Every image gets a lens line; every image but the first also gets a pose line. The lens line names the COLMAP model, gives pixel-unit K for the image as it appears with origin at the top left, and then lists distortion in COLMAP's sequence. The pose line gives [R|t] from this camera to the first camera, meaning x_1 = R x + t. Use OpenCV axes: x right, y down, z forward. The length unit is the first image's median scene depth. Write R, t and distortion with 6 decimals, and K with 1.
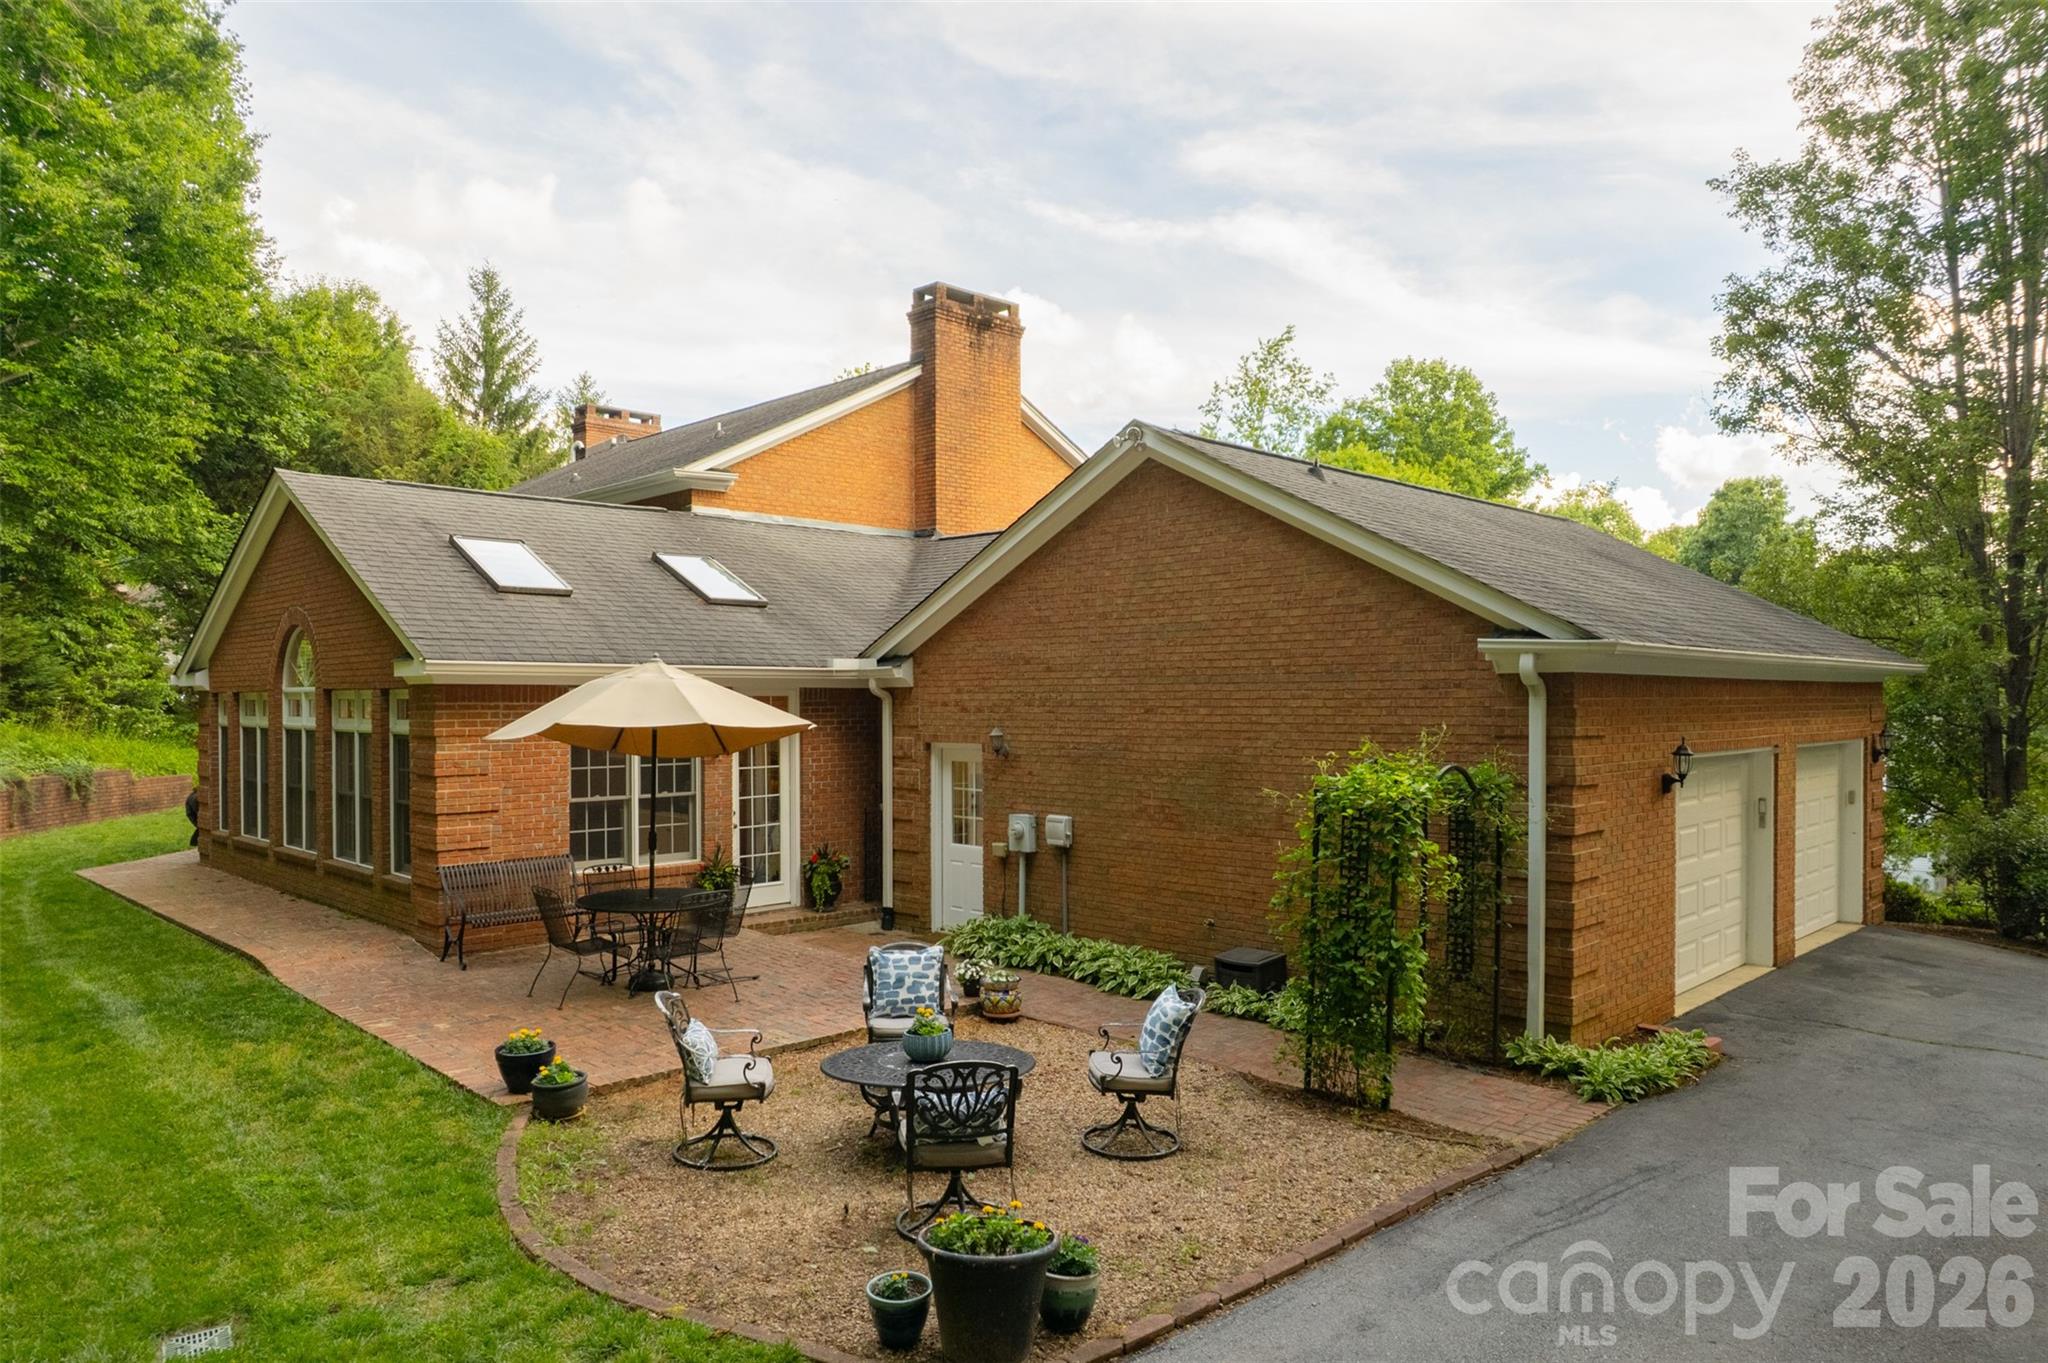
lens RADIAL K [[1309.6, 0, 1024.0], [0, 1309.6, 681.5], [0, 0, 1]] dist [-0.069882, 0.080225]
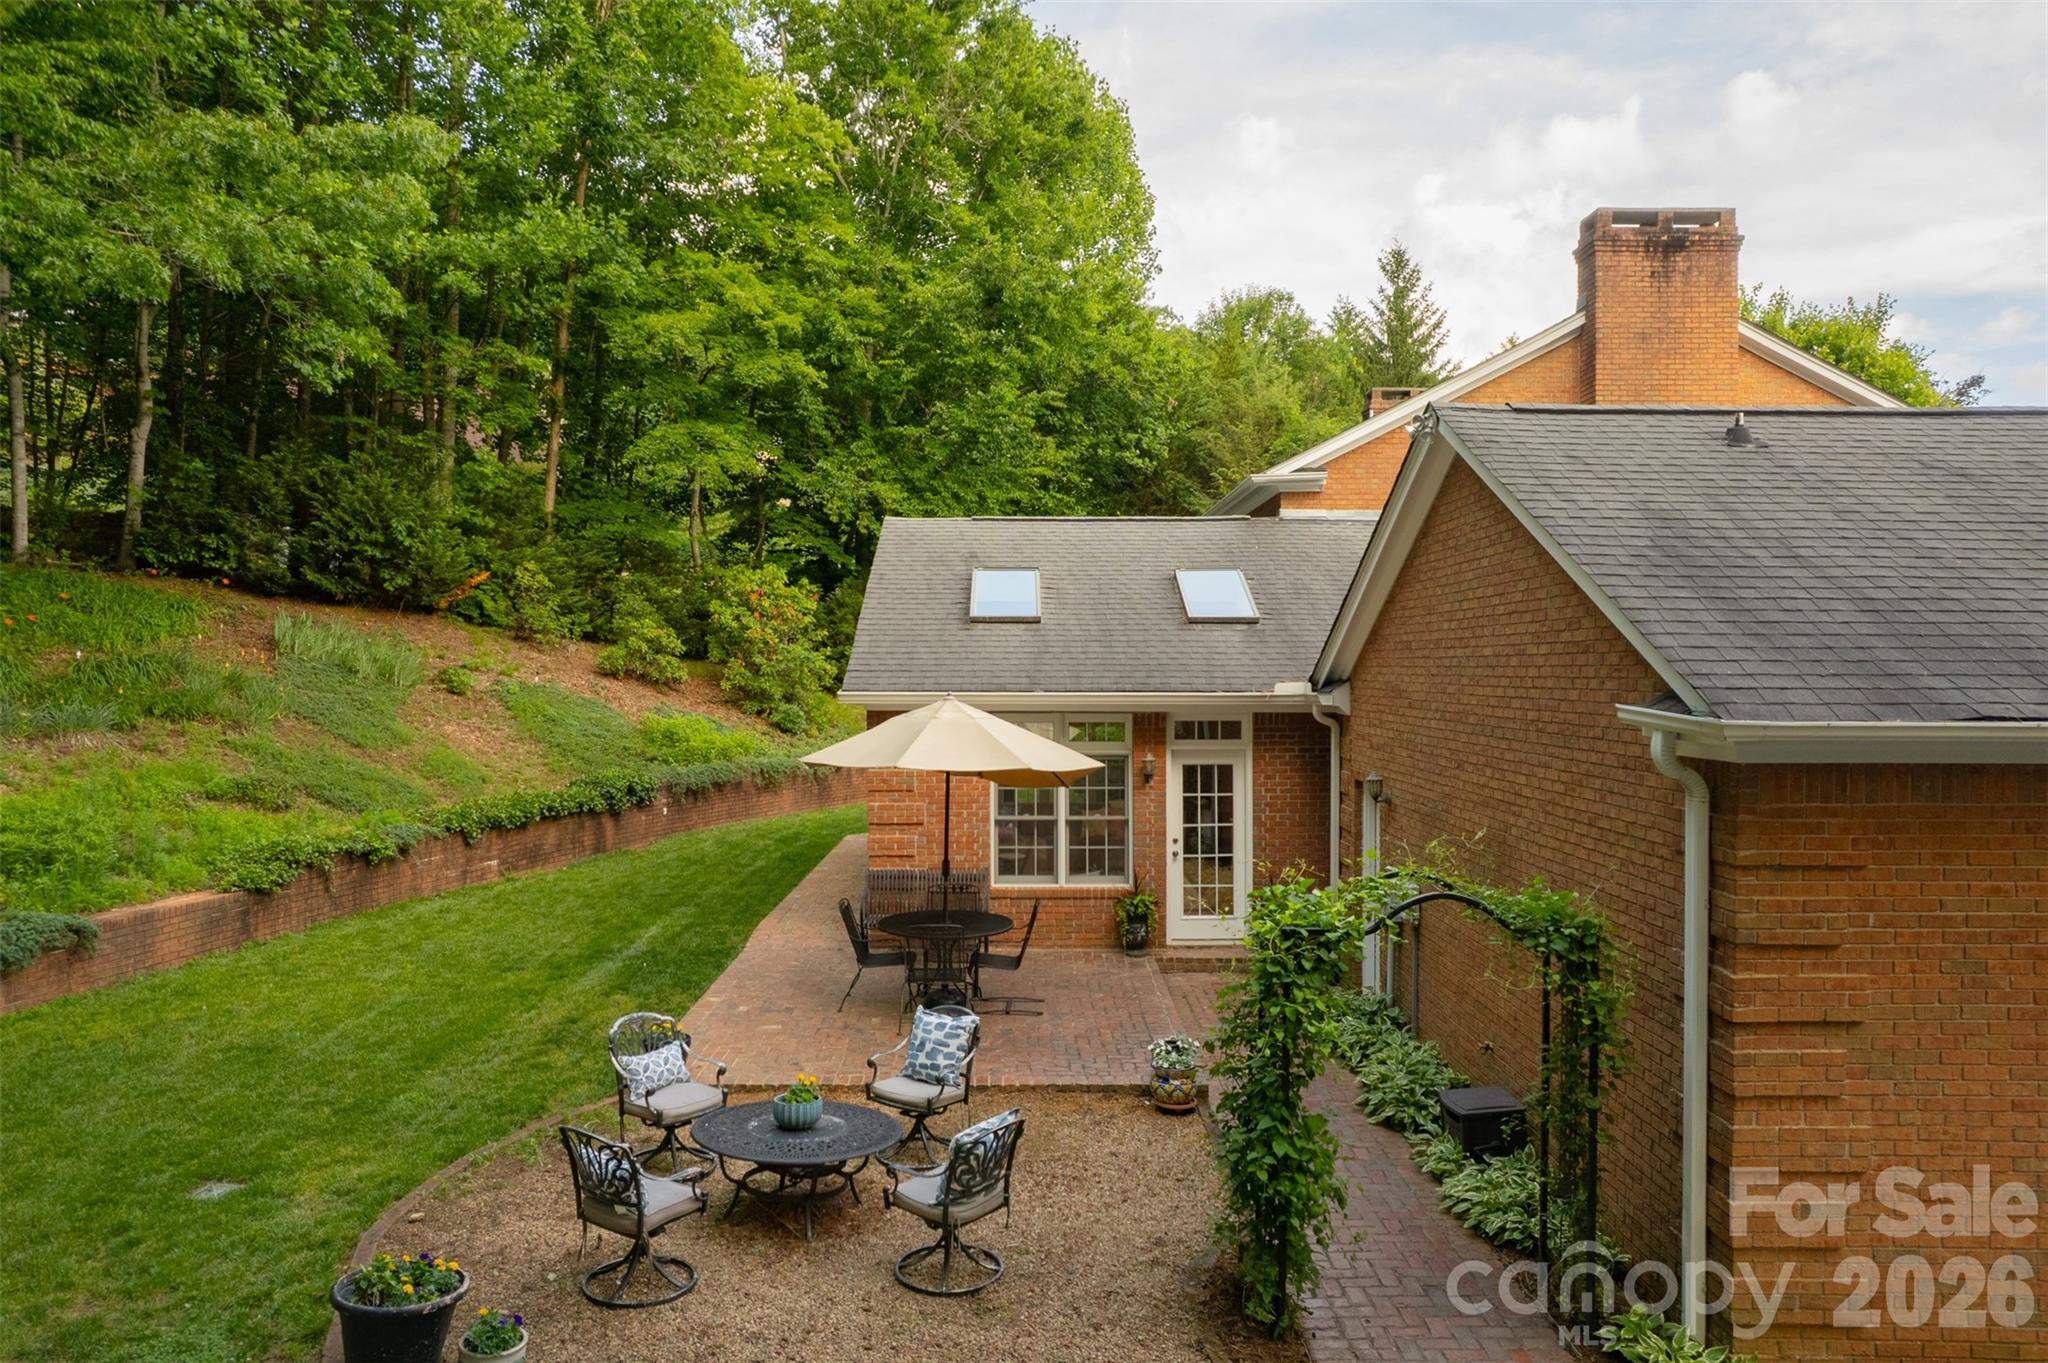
lens RADIAL K [[1372.4, 0, 1031.1], [0, 1372.4, 670.8], [0, 0, 1]] dist [-0.032596, 0.001411]
pose [[0.721295, 0.005251, -0.692608, 0.400052], [0.005199, 0.999902, 0.012995, -0.038972], [0.692608, -0.012974, 0.721198, 0.184330]]
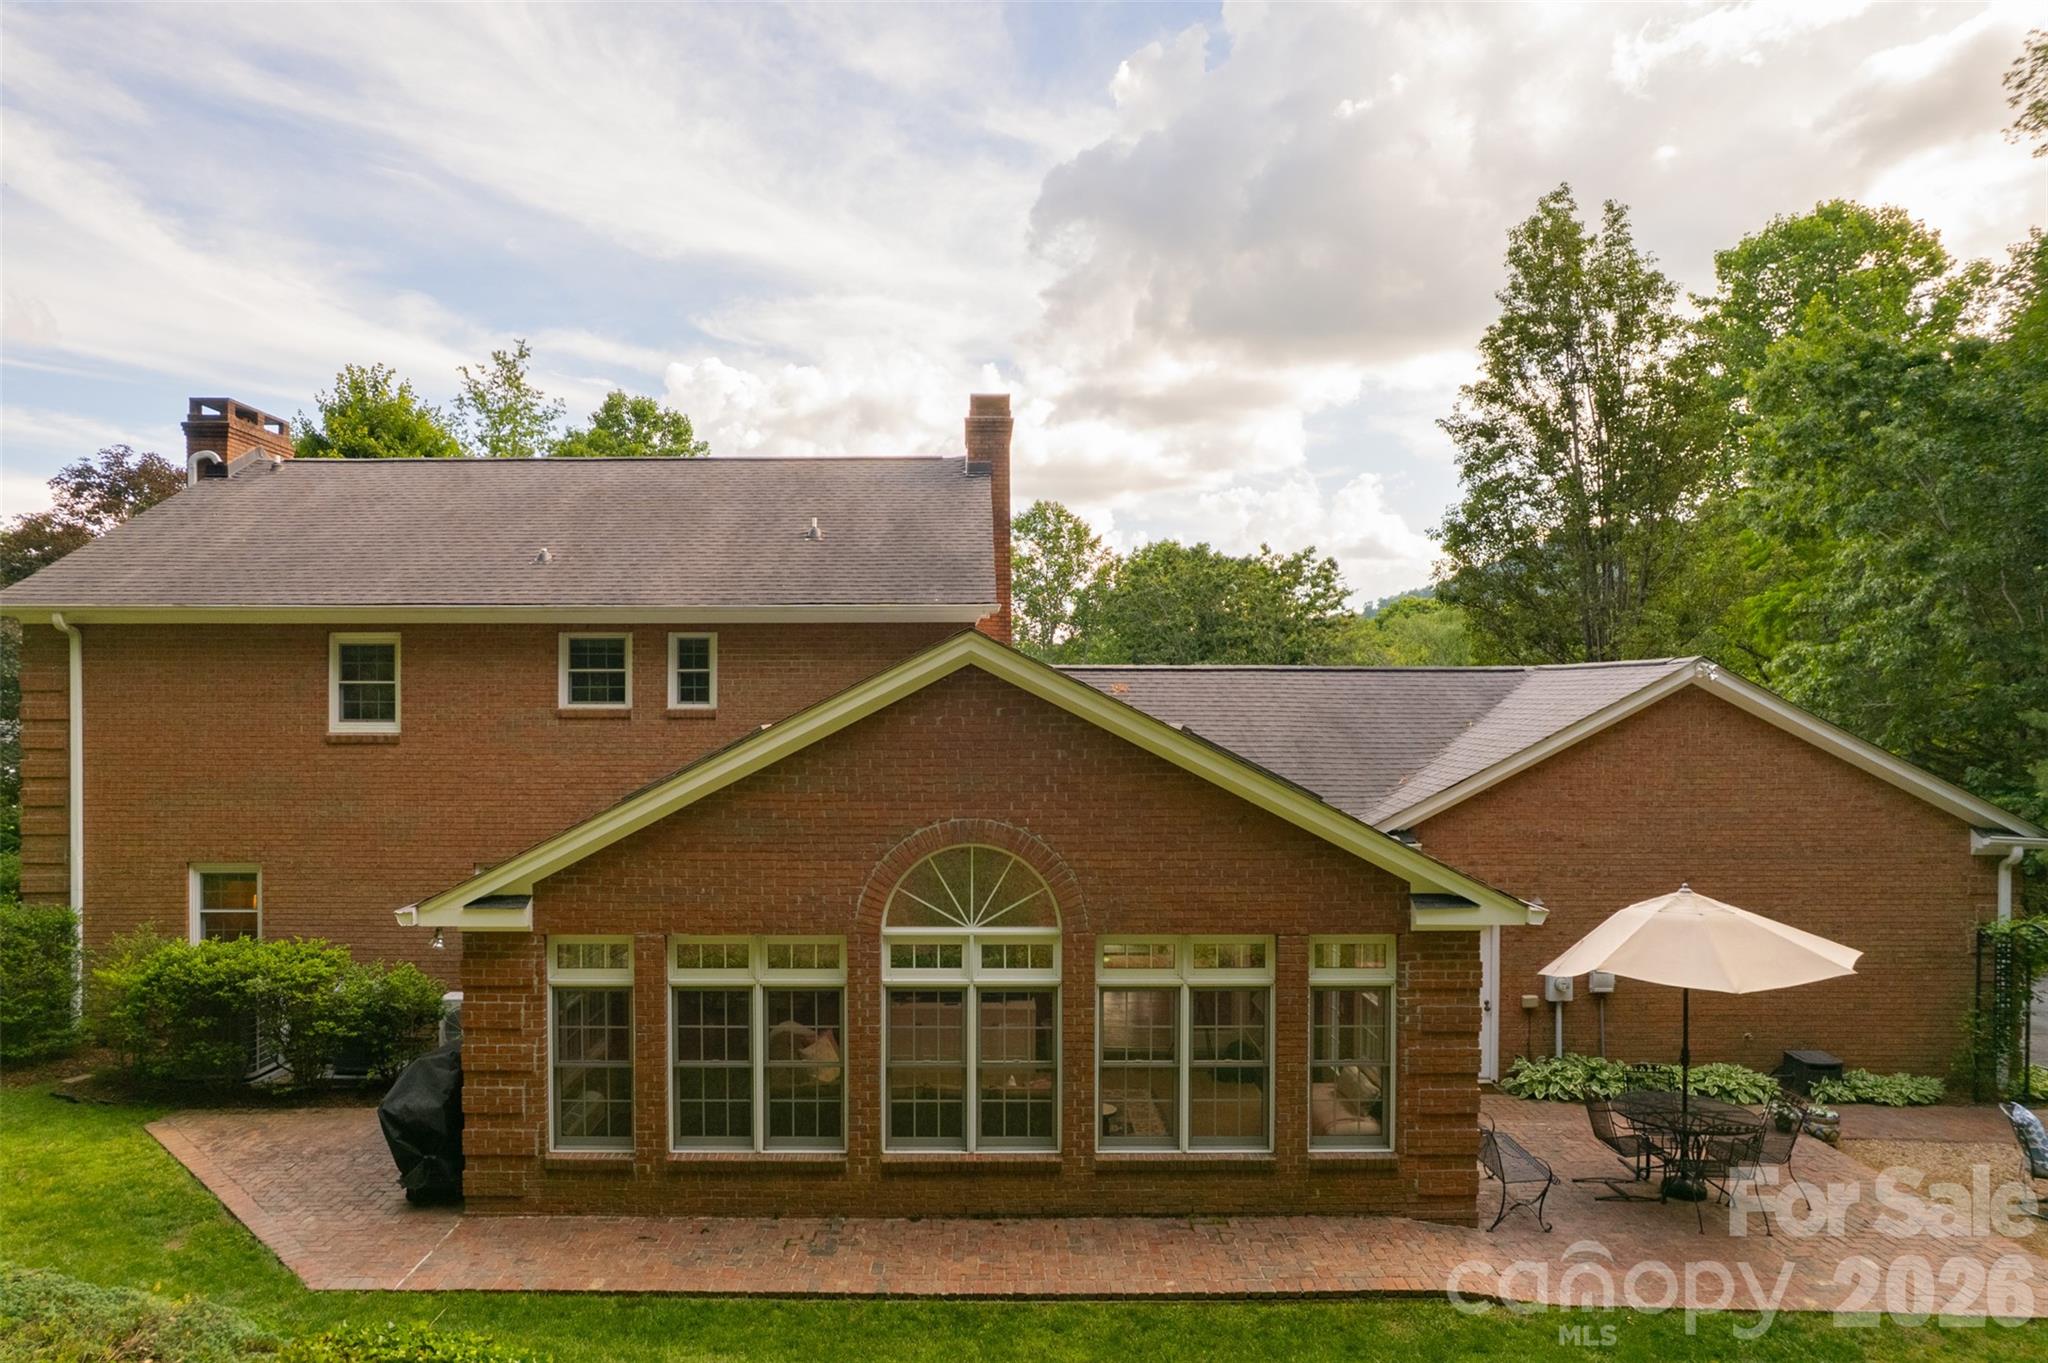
lens RADIAL K [[1309.6, 0, 1024.0], [0, 1309.6, 681.5], [0, 0, 1]] dist [-0.069882, 0.080225]
pose [[0.714835, 0.016260, 0.699104, -1.049871], [-0.010245, 0.999866, -0.012780, -0.124043], [-0.699218, 0.001973, 0.714906, 0.452809]]
